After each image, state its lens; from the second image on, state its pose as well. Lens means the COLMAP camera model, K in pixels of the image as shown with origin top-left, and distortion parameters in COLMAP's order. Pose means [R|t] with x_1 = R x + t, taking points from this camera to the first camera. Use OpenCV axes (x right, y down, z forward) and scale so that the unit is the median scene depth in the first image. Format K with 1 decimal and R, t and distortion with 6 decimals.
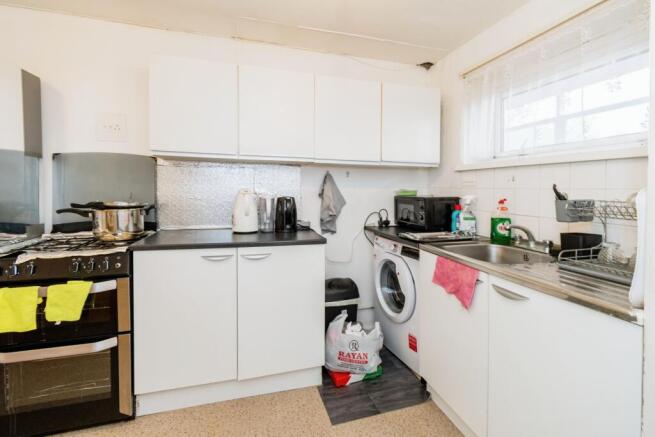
lens RADIAL K [[293.3, 0, 326.0], [0, 293.3, 216.3], [0, 0, 1]] dist [-0.001646, -0.001679]
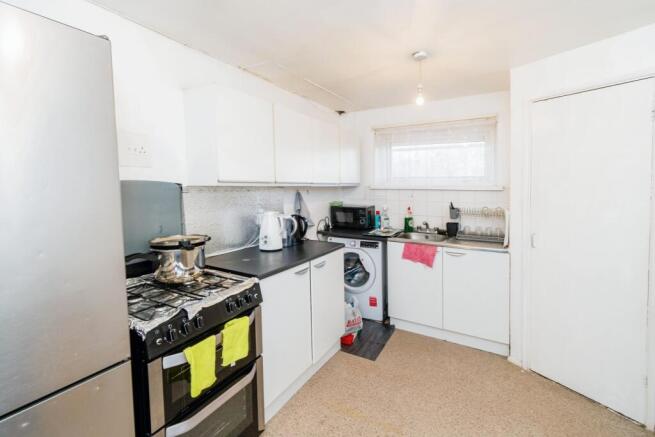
lens RADIAL K [[293.3, 0, 329.6], [0, 293.3, 220.2], [0, 0, 1]] dist [-0.001646, -0.001679]
pose [[0.720931, -0.095223, 0.686434, -0.983990], [0.071591, 0.995449, 0.062901, -0.126848], [-0.689299, 0.003795, 0.724467, 0.026127]]
